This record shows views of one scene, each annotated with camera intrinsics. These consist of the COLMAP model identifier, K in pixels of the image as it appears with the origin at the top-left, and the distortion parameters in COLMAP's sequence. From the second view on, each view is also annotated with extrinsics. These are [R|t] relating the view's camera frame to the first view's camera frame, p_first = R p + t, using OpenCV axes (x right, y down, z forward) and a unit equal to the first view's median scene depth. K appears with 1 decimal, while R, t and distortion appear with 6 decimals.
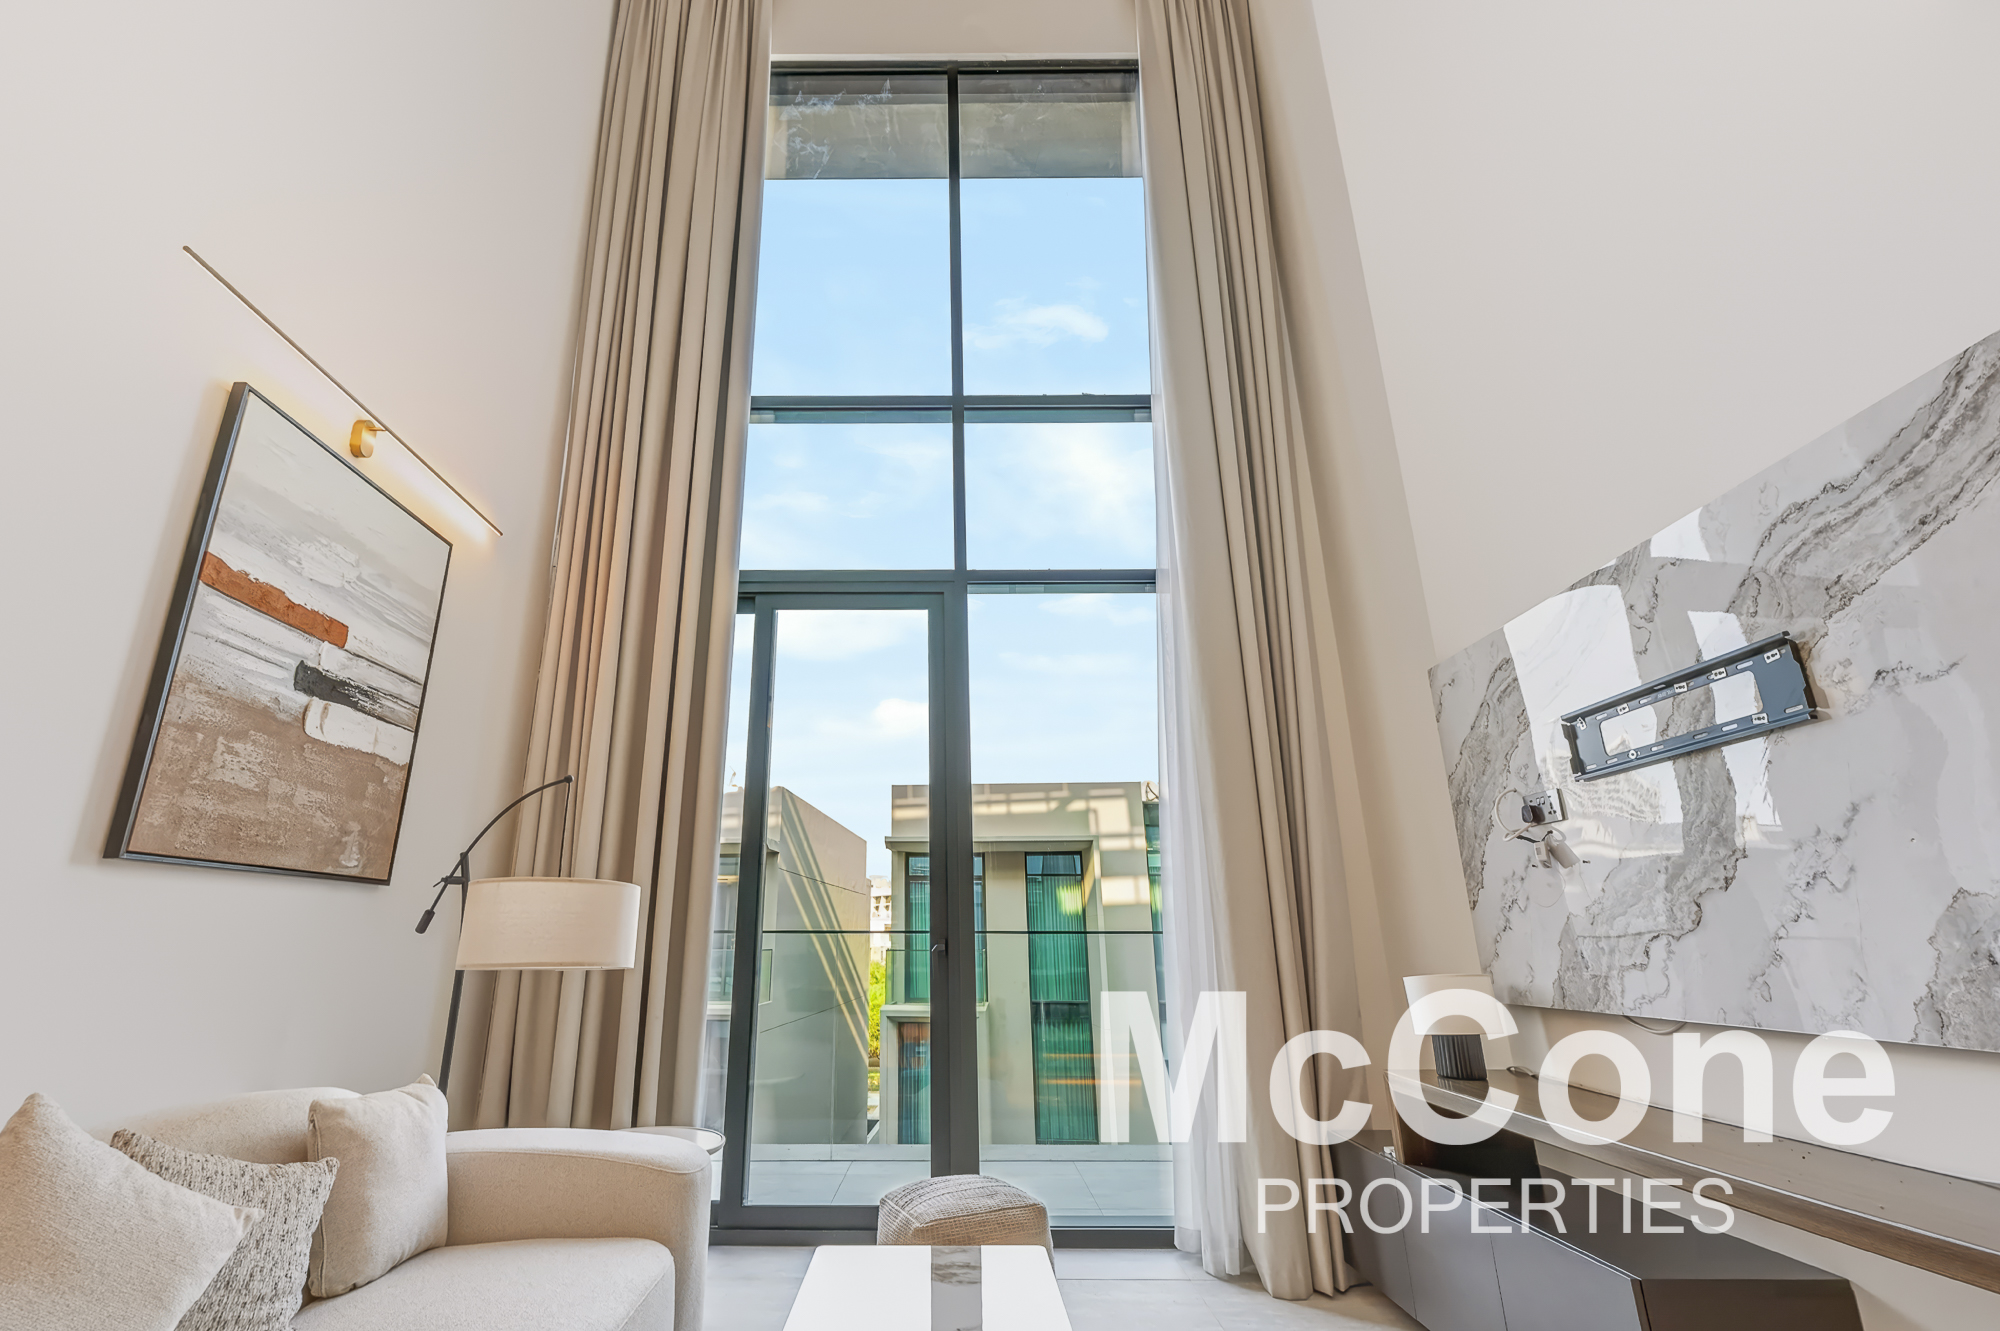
lens RADIAL K [[831.7, 0, 940.1], [0, 831.7, 705.4], [0, 0, 1]] dist [-0.000337, -0.000486]
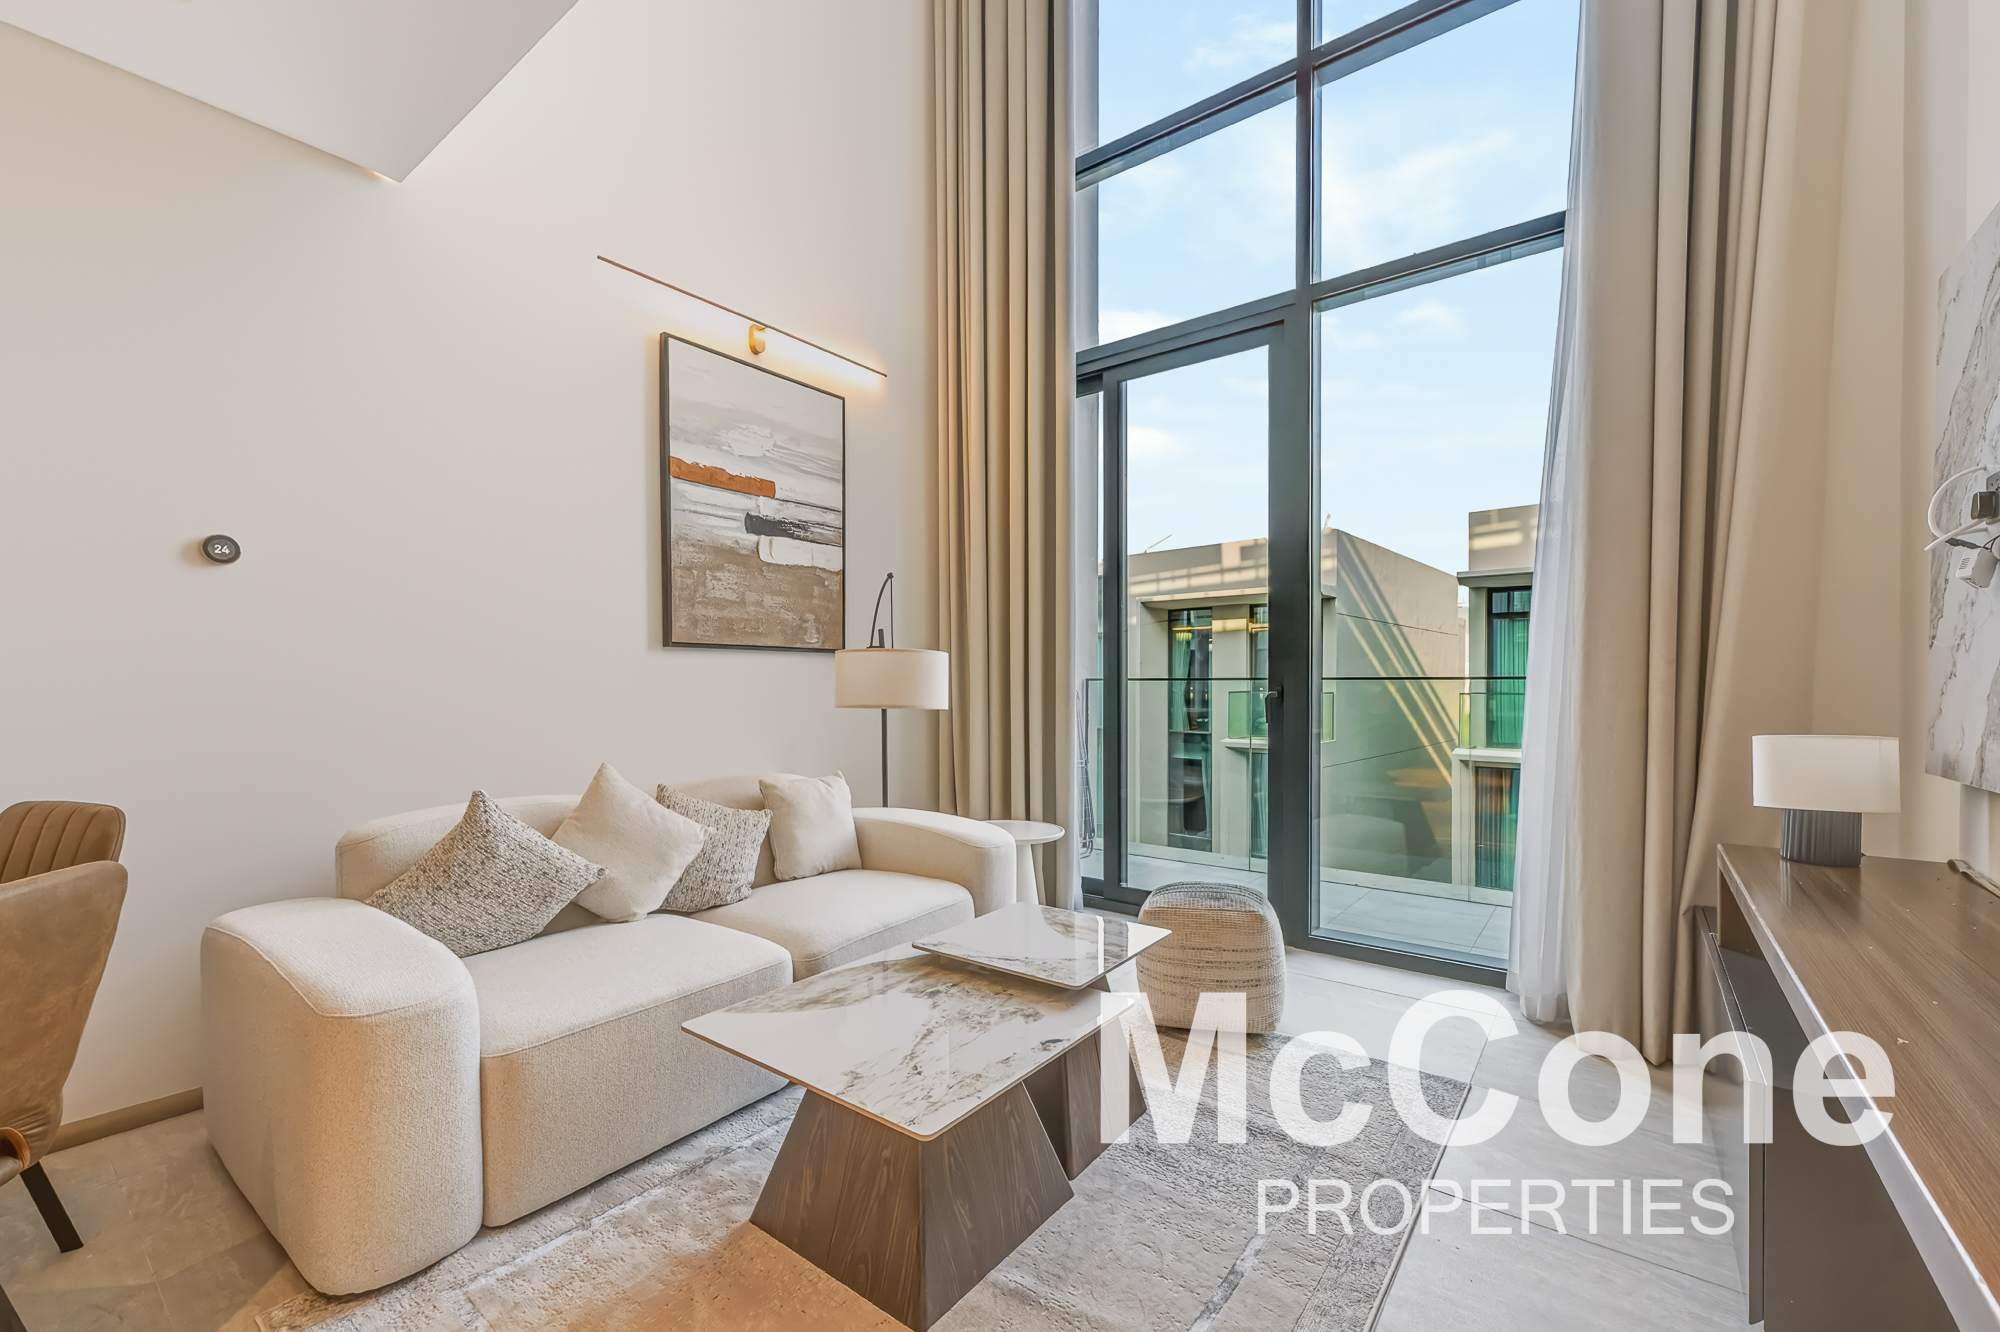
lens RADIAL K [[808.8, 0, 1000.4], [0, 808.8, 708.5], [0, 0, 1]] dist [0.006670, -0.000158]
pose [[0.802371, 0.016128, -0.596607, 0.453884], [0.165284, 0.954532, 0.248092, -0.002730], [0.573482, -0.297672, 0.763224, 0.025955]]
